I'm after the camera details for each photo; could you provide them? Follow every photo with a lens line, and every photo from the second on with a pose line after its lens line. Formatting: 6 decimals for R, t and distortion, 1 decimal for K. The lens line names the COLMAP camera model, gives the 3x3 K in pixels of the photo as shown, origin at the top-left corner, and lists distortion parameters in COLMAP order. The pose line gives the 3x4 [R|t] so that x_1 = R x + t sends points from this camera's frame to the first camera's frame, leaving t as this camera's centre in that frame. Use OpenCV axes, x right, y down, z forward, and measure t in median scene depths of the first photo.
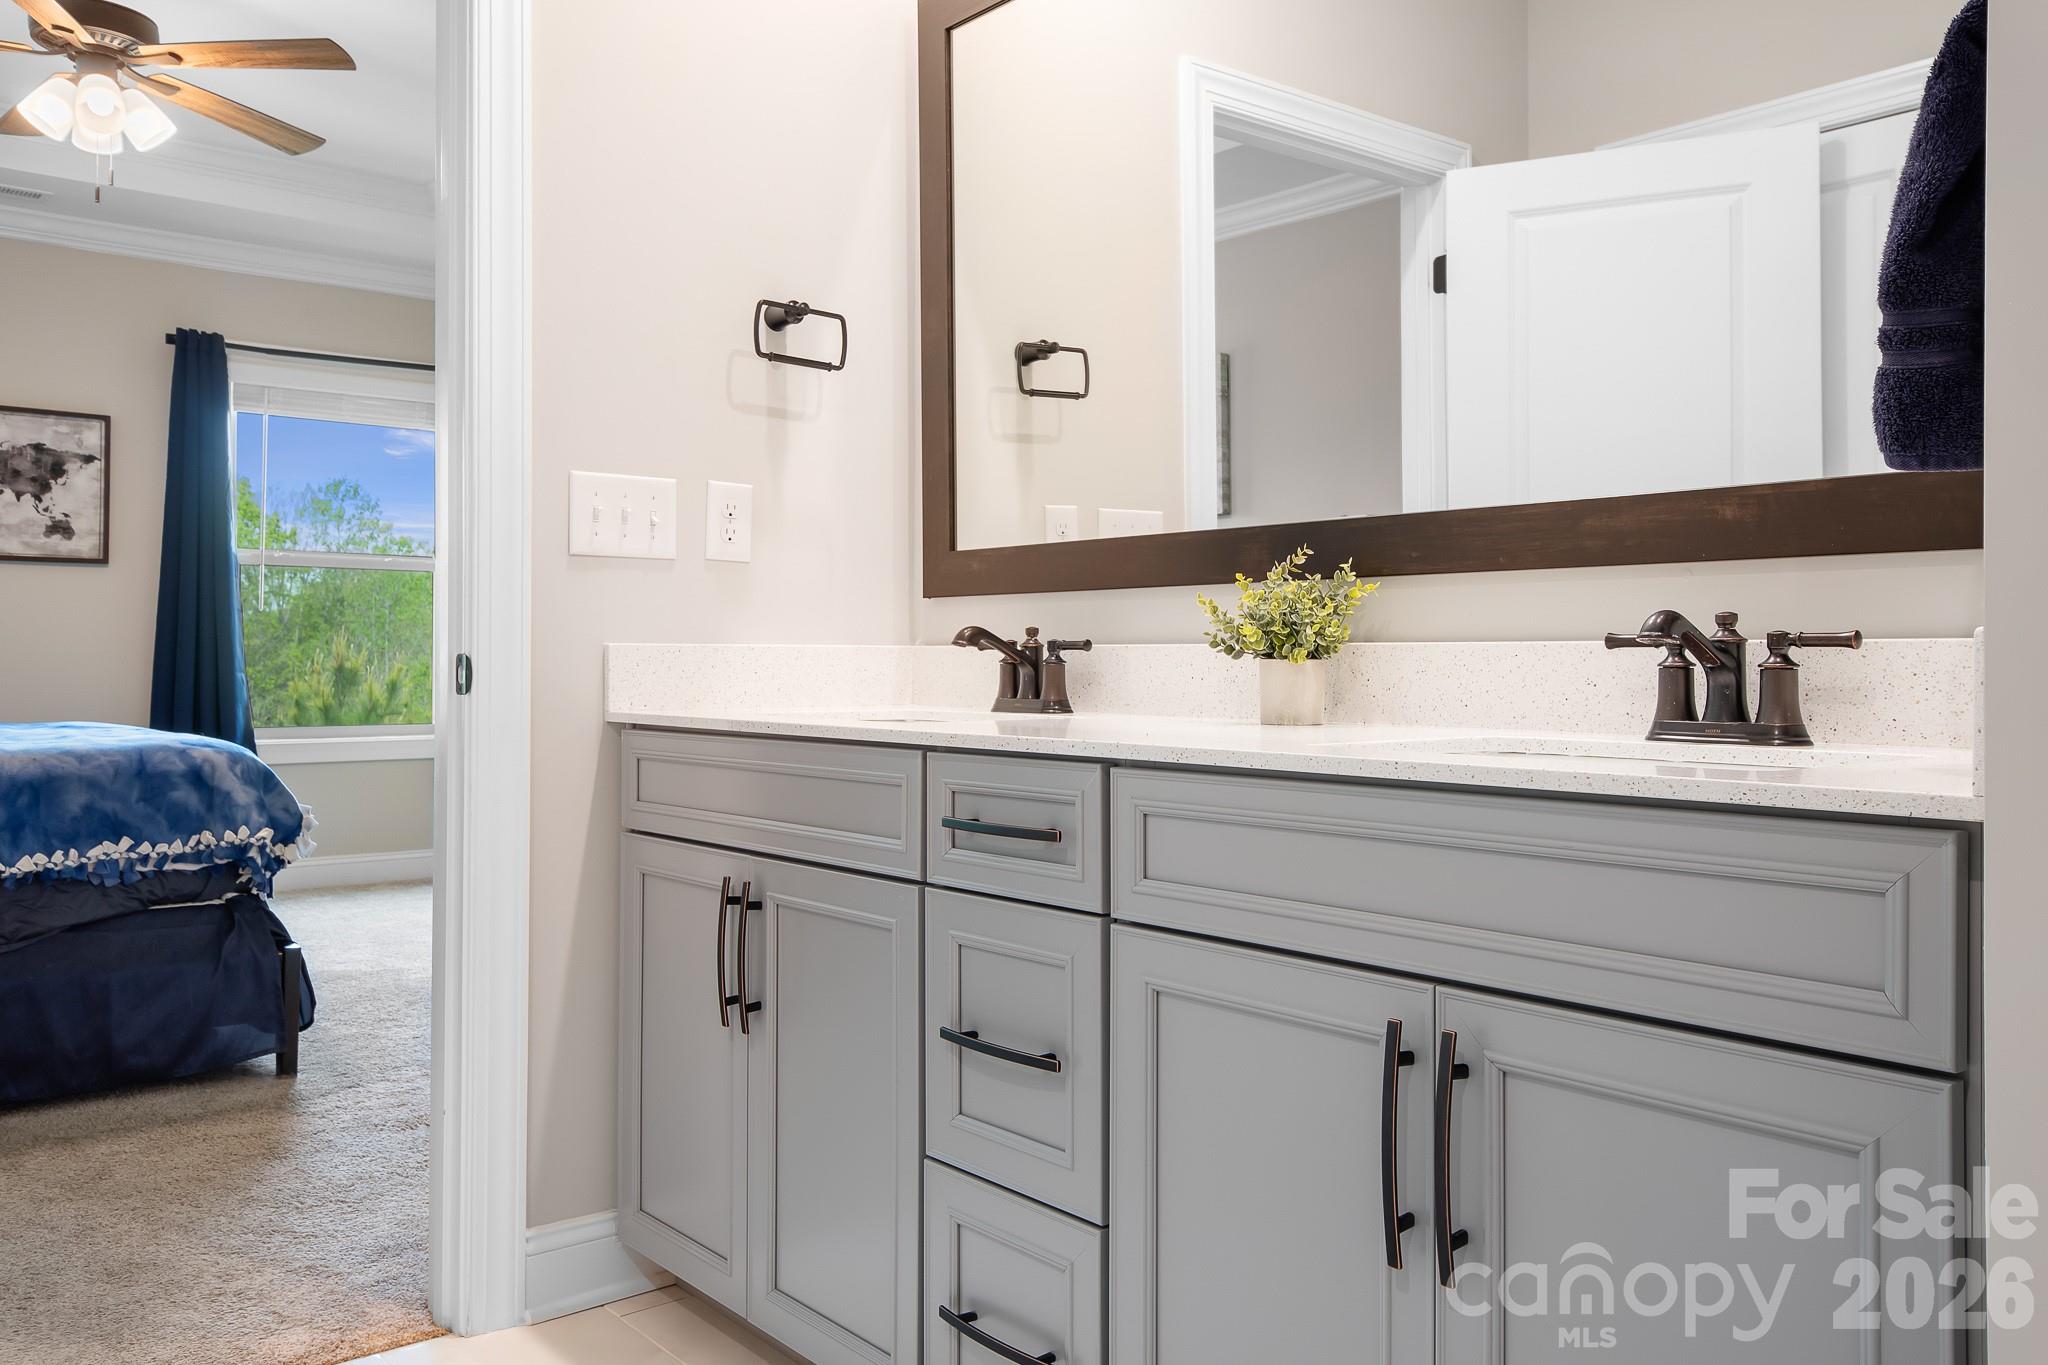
lens RADIAL K [[1609.6, 0, 1023.4], [0, 1609.6, 673.7], [0, 0, 1]] dist [0.001637, 0.000166]
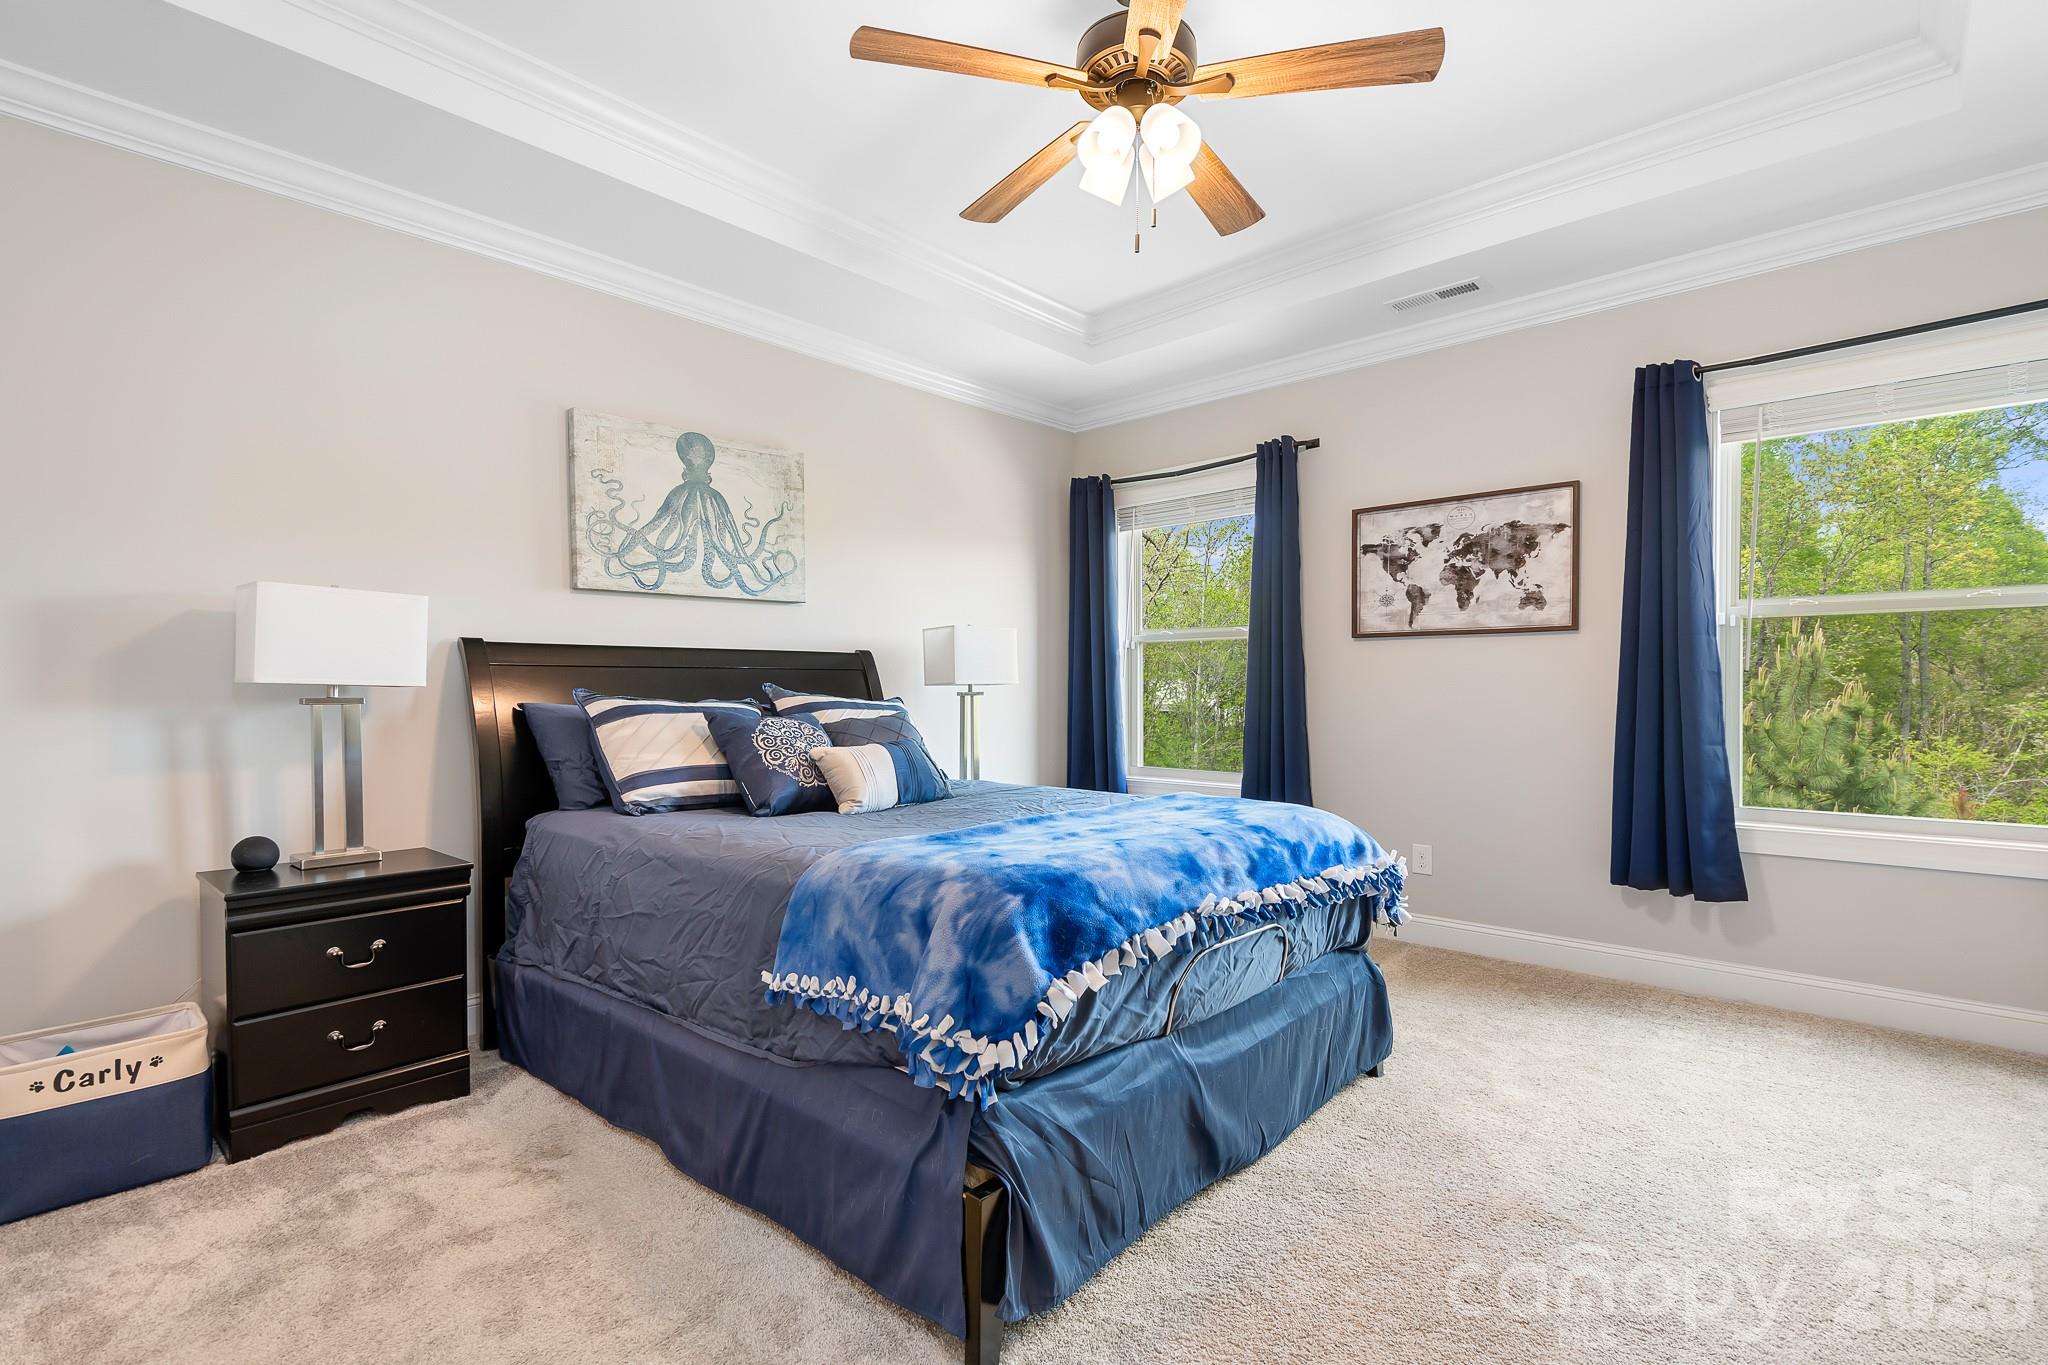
lens RADIAL K [[965.8, 0, 1011.4], [0, 965.8, 695.1], [0, 0, 1]] dist [0.011919, -0.004449]
pose [[0.132702, -0.000426, -0.991156, -0.025205], [-0.004466, 0.999990, -0.001028, -0.026759], [0.991146, 0.004563, 0.132699, 0.587477]]
